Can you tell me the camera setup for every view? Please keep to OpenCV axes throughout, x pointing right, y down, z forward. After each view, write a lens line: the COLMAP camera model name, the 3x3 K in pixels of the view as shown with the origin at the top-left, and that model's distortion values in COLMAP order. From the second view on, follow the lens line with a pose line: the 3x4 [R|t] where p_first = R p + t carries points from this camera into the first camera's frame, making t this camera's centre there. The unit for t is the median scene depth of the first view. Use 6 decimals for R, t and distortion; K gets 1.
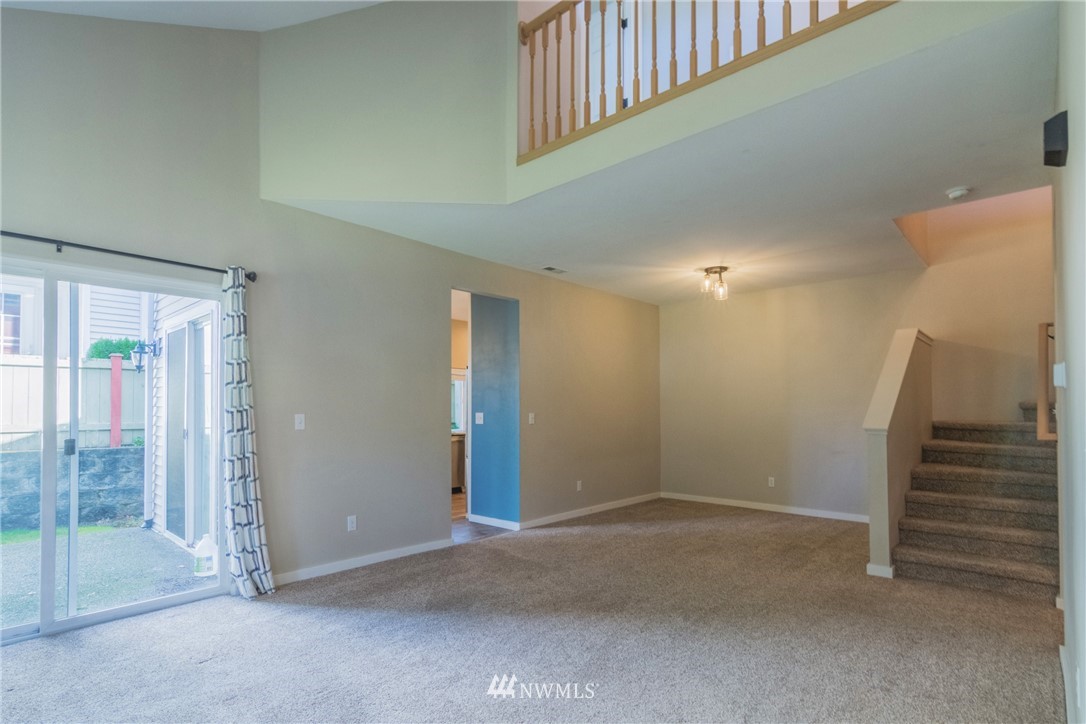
lens RADIAL K [[532.1, 0, 544.5], [0, 532.1, 397.9], [0, 0, 1]] dist [-0.000303, -0.000025]
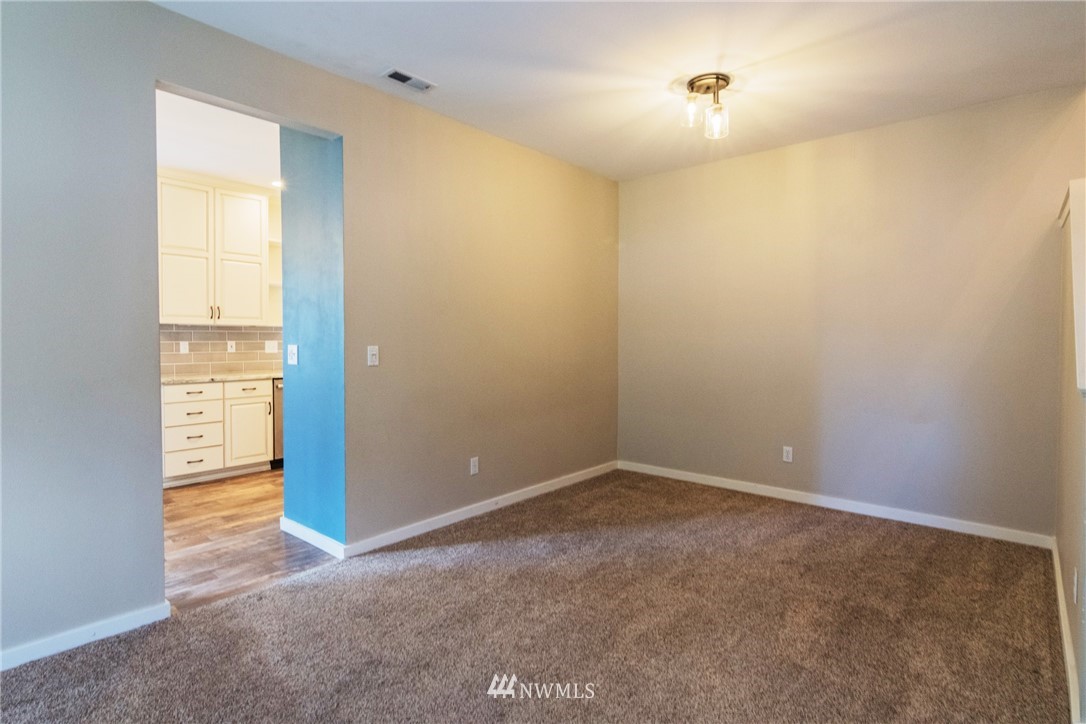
lens RADIAL K [[549.7, 0, 525.7], [0, 549.7, 345.9], [0, 0, 1]] dist [0.000205, -0.000360]
pose [[0.999954, 0.003205, 0.009031, 0.130571], [-0.003569, 0.999170, 0.040577, 0.005255], [-0.008894, -0.040607, 0.999136, 0.425754]]
